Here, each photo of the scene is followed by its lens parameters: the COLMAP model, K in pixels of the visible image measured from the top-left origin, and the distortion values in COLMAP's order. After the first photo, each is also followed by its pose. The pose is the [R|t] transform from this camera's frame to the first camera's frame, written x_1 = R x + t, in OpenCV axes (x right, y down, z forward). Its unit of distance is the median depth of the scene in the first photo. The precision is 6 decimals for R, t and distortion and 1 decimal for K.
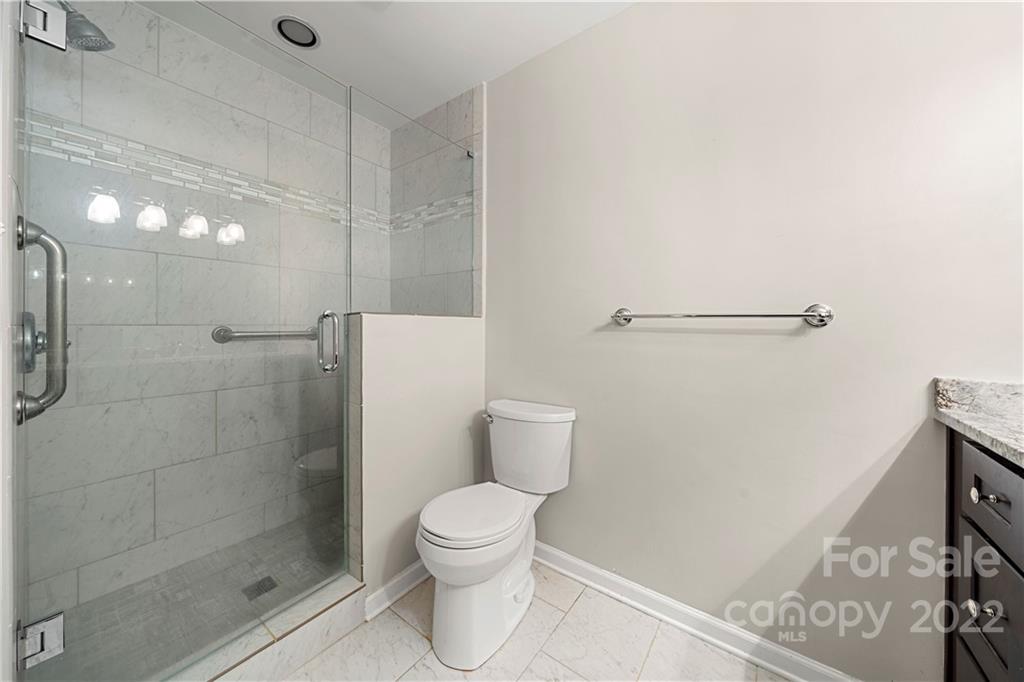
lens RADIAL K [[357.2, 0, 510.1], [0, 357.2, 330.6], [0, 0, 1]] dist [-0.001614, -0.000141]
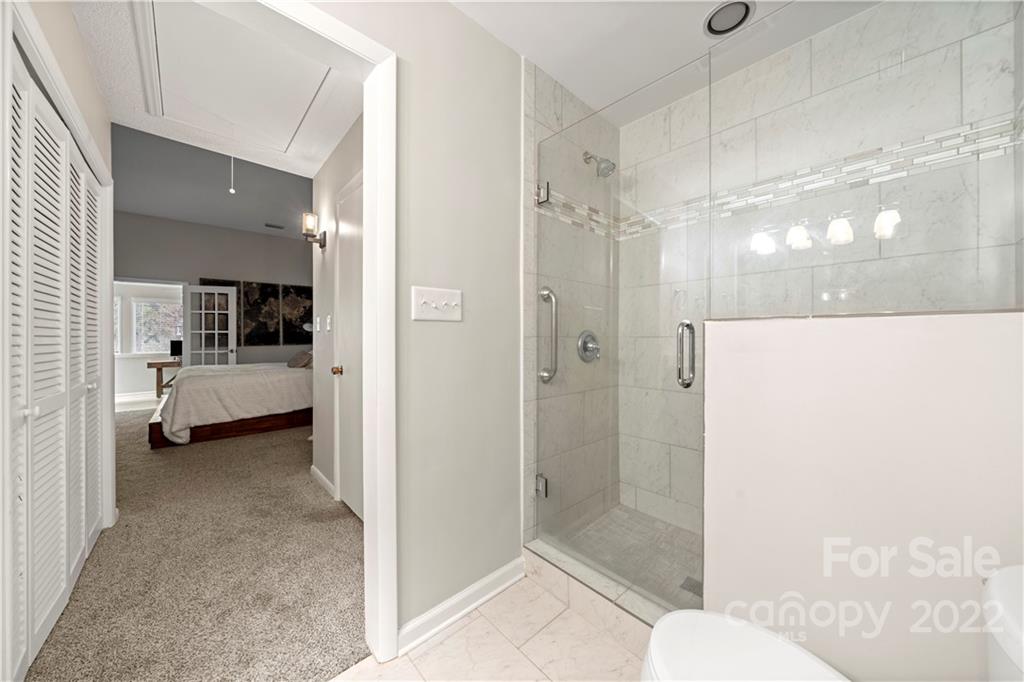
lens RADIAL K [[355.0, 0, 510.5], [0, 355.0, 336.4], [0, 0, 1]] dist [-0.000793, 0.000015]
pose [[-0.184619, -0.000369, -0.982810, 0.380813], [-0.006761, 0.999977, 0.000895, -0.013170], [0.982787, 0.006810, -0.184618, 0.579465]]
